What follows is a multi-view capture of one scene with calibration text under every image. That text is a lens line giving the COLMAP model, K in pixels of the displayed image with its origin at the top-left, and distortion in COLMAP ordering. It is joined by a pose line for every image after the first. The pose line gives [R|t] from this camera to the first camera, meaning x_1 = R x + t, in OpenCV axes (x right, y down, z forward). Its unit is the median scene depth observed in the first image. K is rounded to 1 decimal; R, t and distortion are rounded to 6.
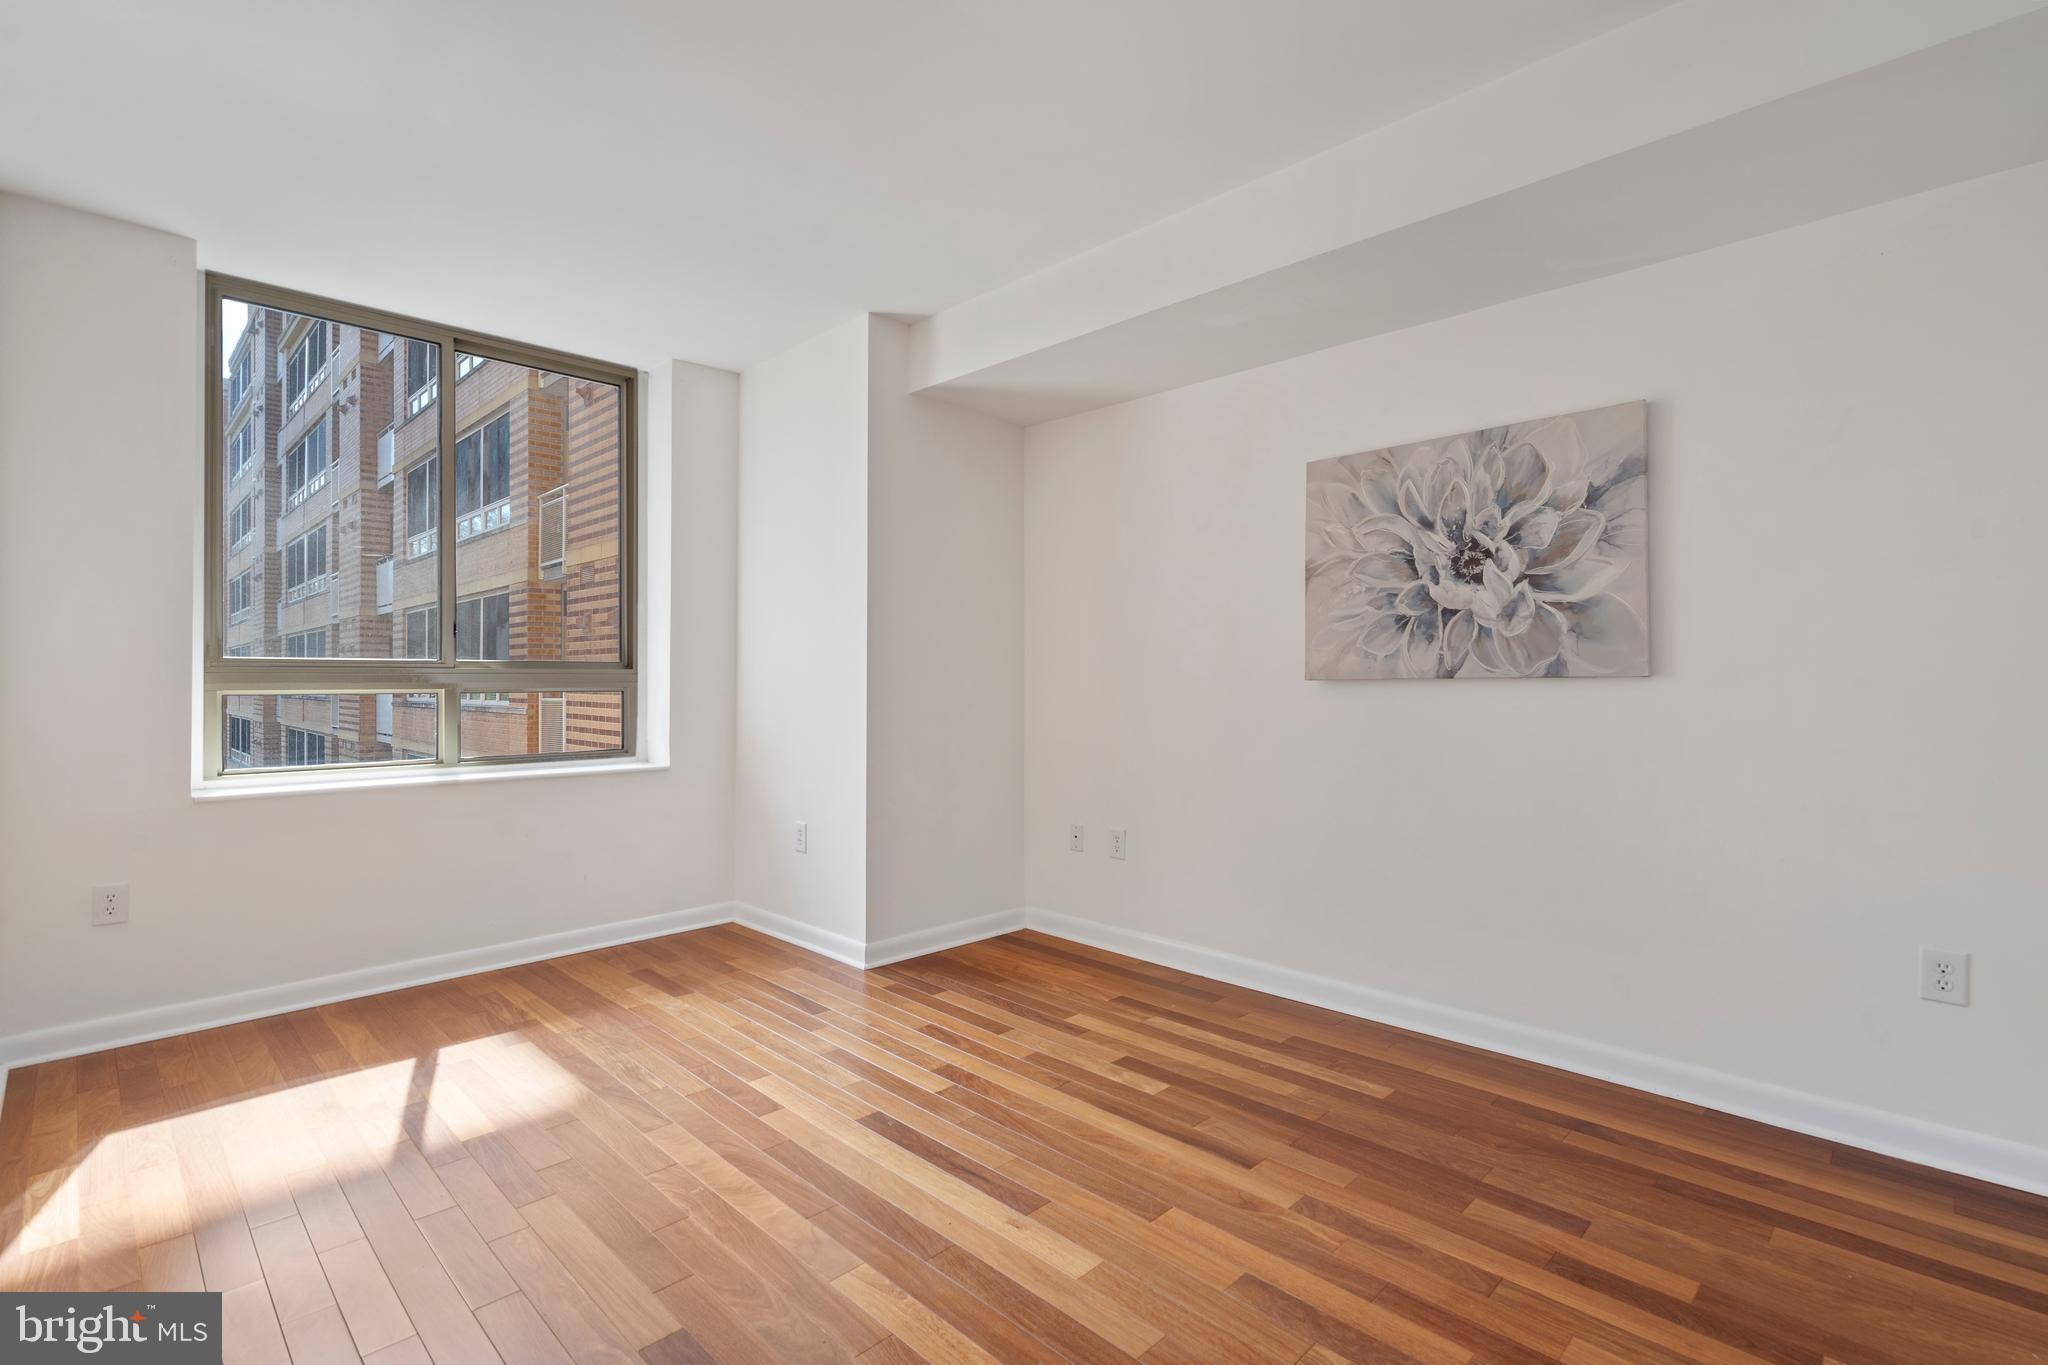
lens RADIAL K [[944.0, 0, 1010.3], [0, 944.0, 683.9], [0, 0, 1]] dist [0.001022, -0.000061]
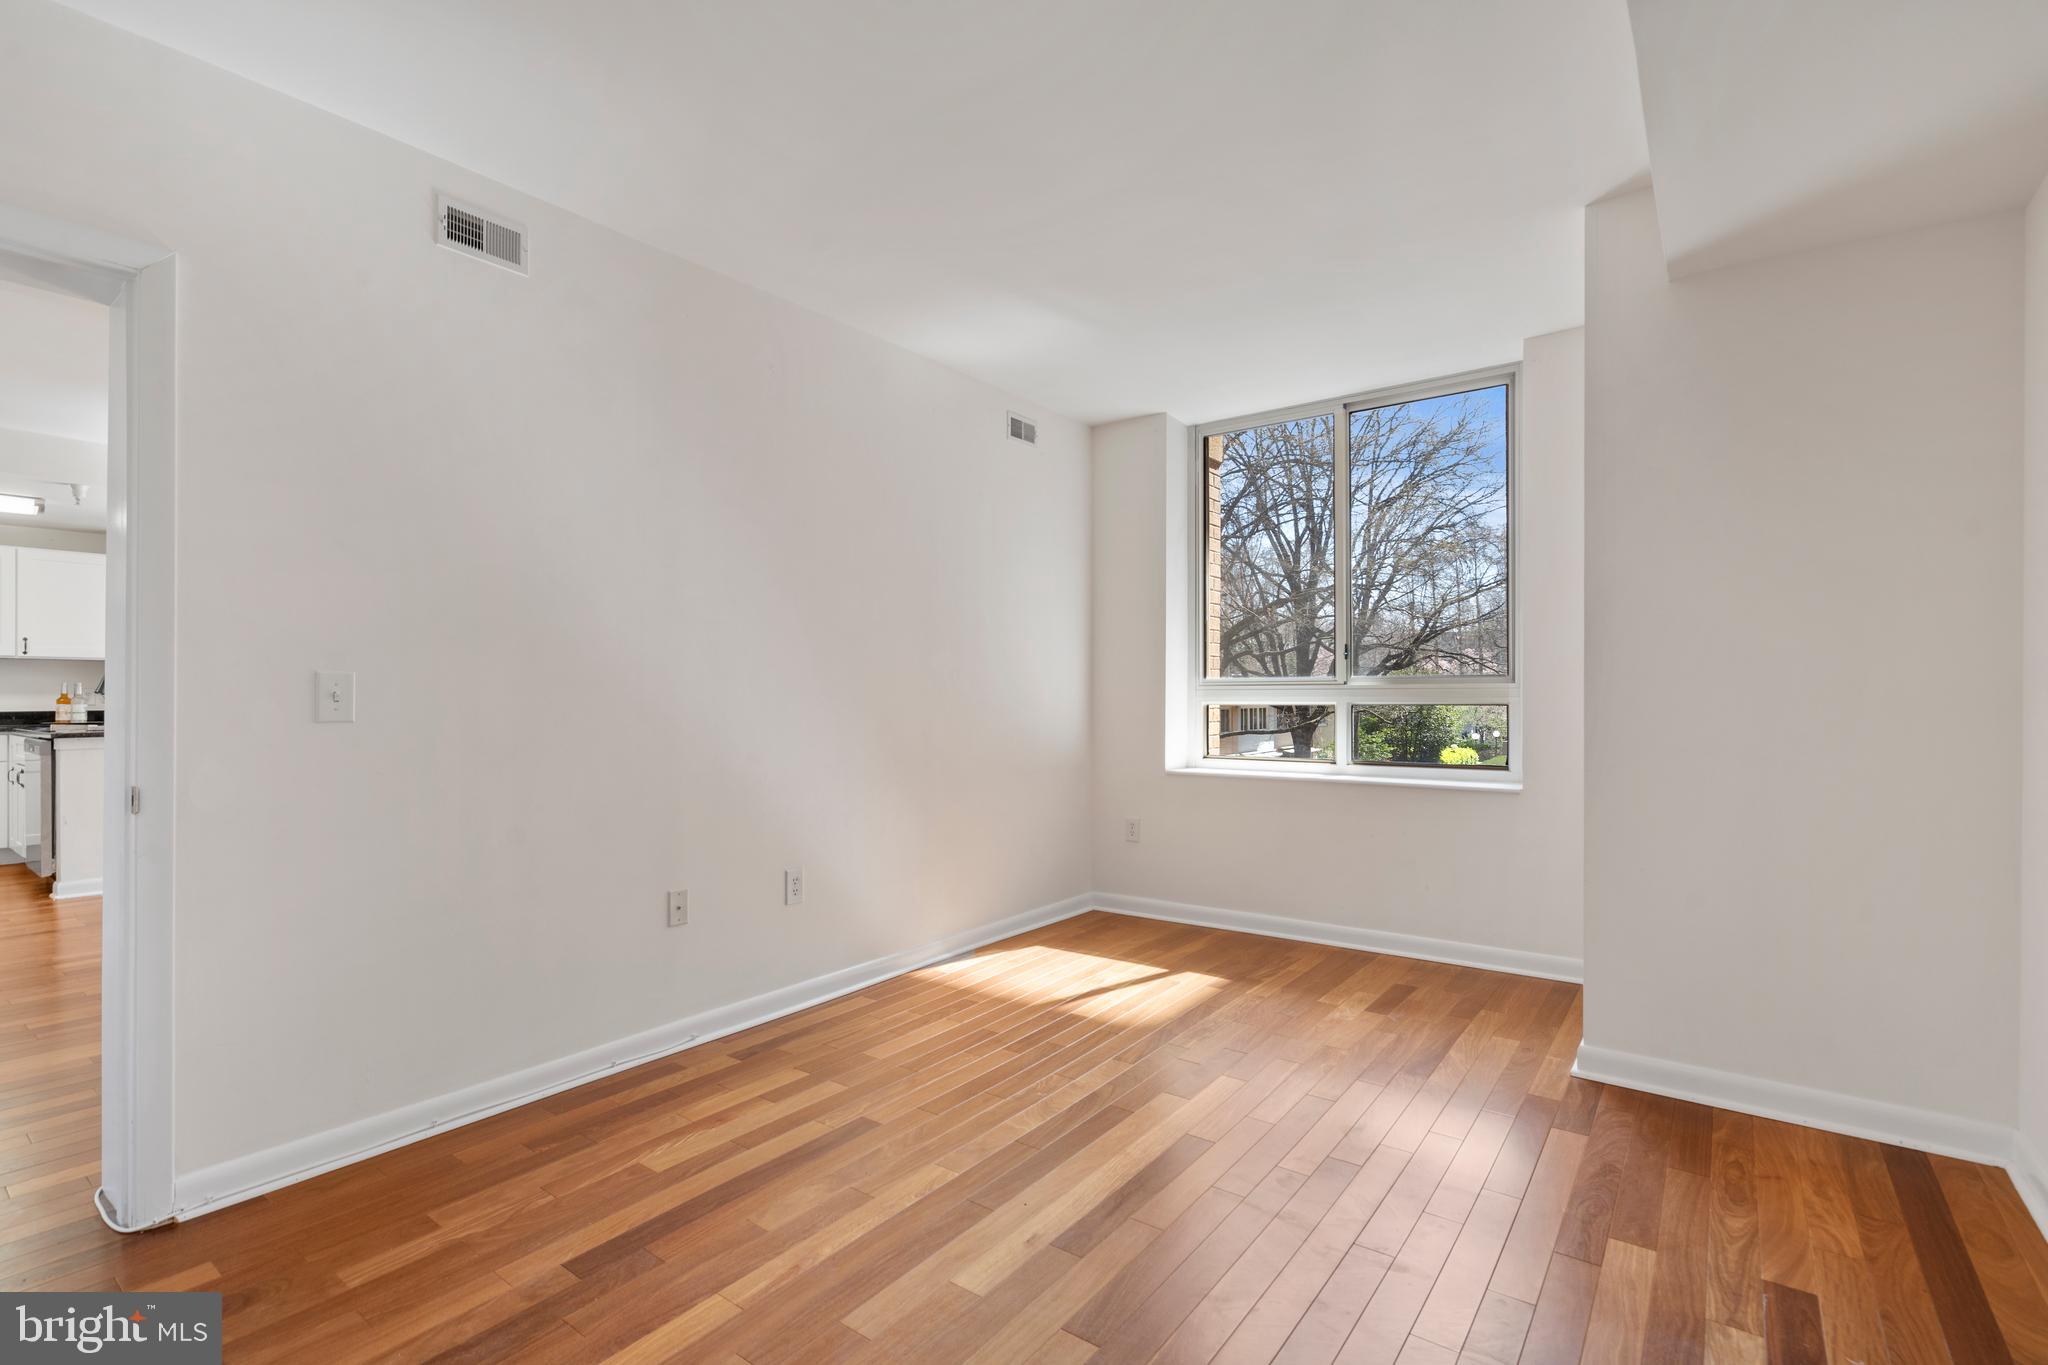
lens RADIAL K [[940.8, 0, 1024.0], [0, 940.8, 682.5], [0, 0, 1]] dist [0.000599, 0.000333]
pose [[0.147297, -0.013859, -0.988995, 0.669313], [-0.001436, 0.999898, -0.014226, -0.003422], [0.989091, 0.003516, 0.147262, 0.562112]]
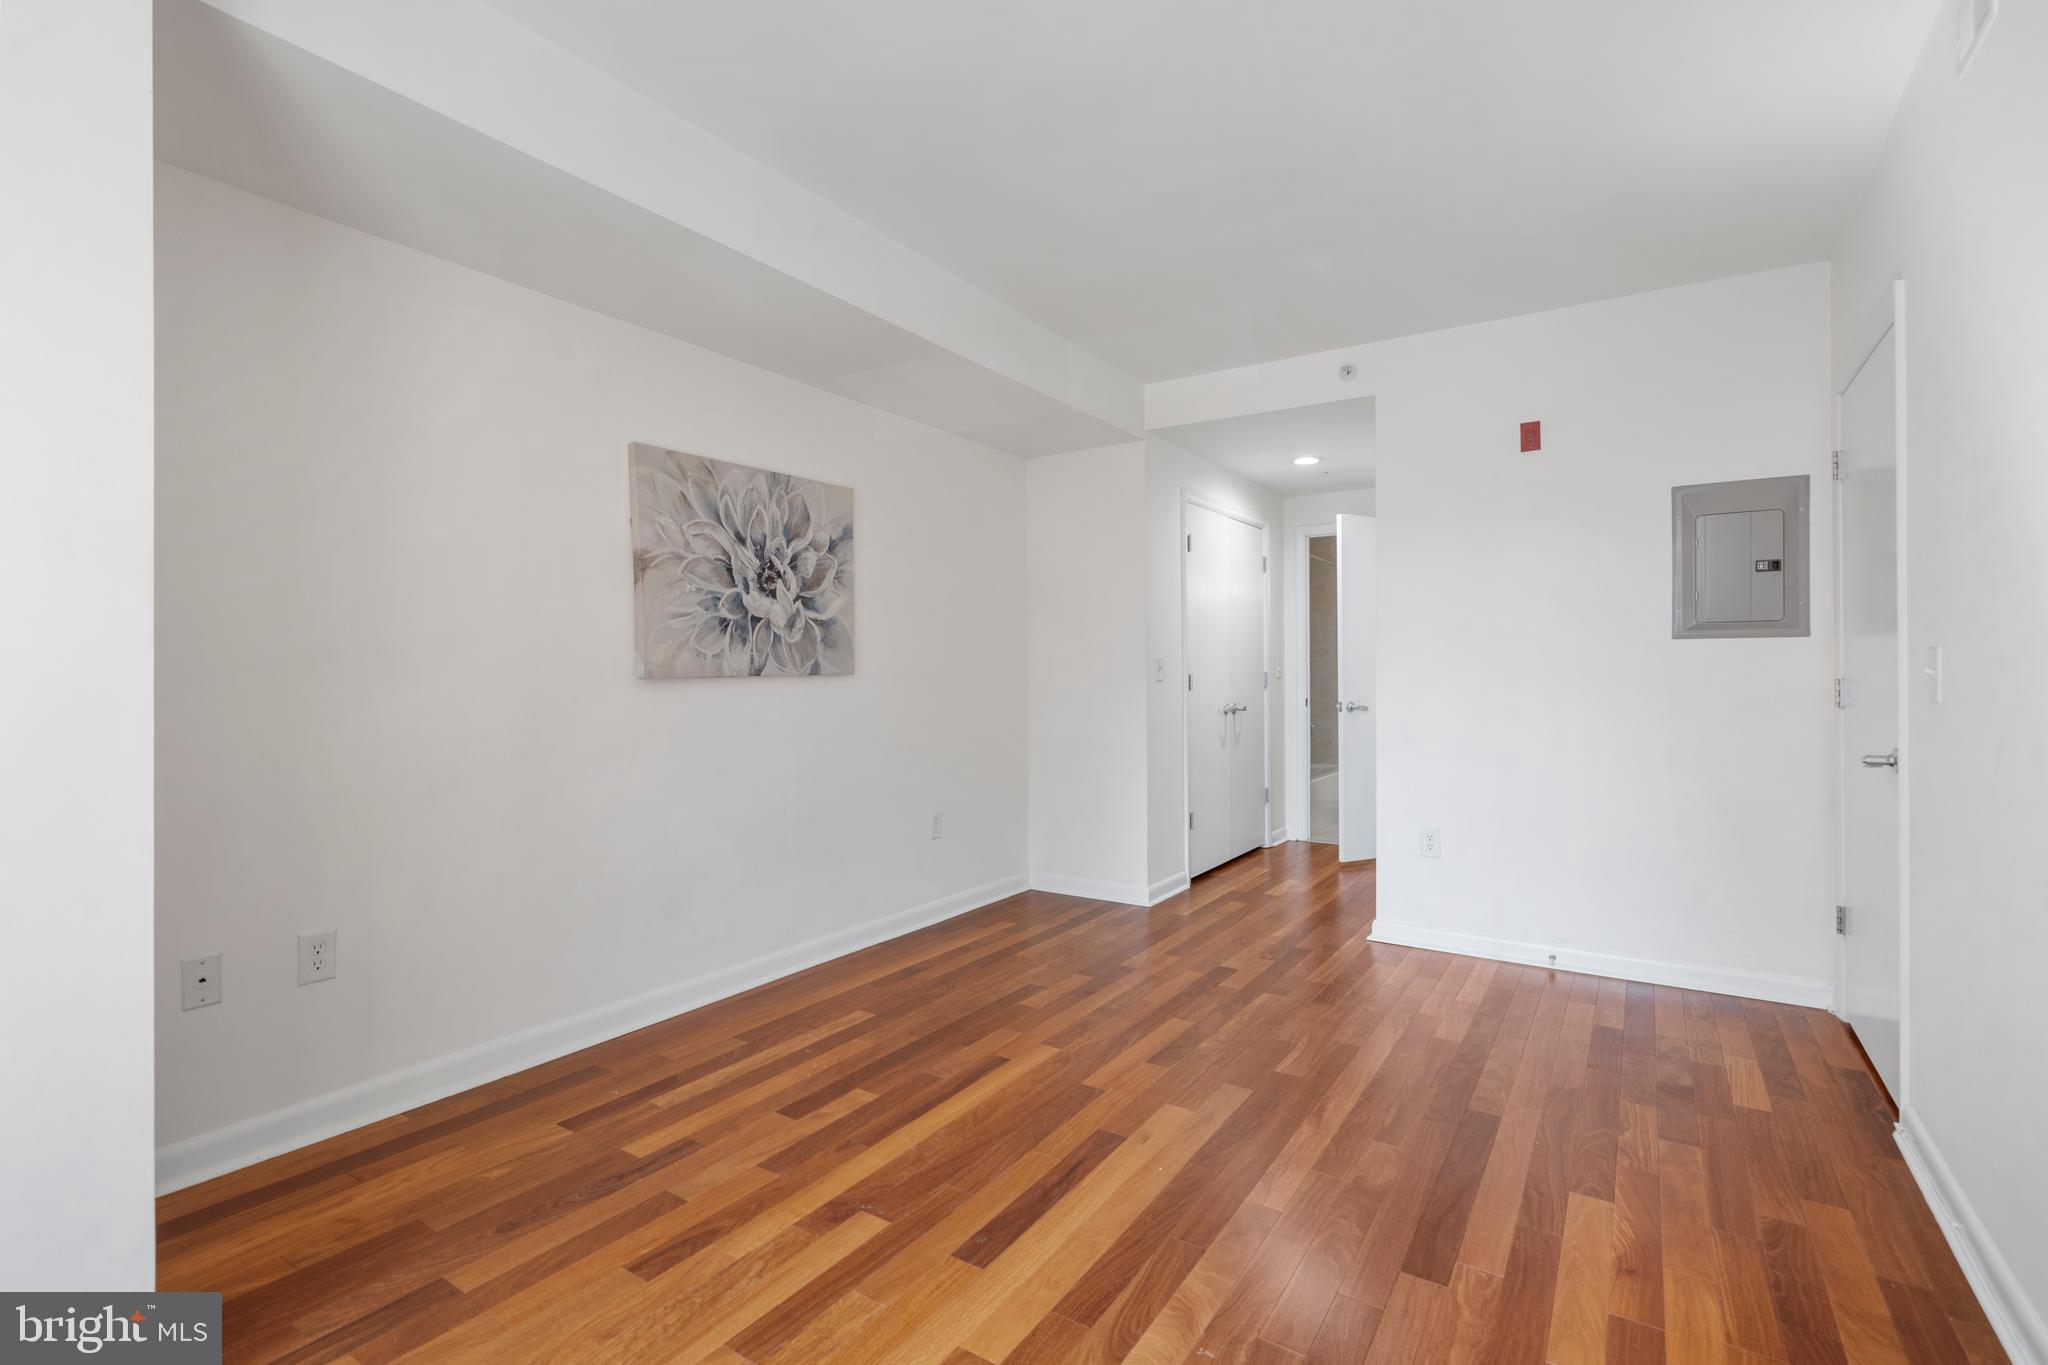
lens RADIAL K [[944.0, 0, 1010.3], [0, 944.0, 683.9], [0, 0, 1]] dist [0.001022, -0.000061]
pose [[-0.193470, -0.010826, 0.981047, -0.743615], [0.007787, 0.999891, 0.012570, -0.008599], [-0.981075, 0.010072, -0.193364, 0.925659]]
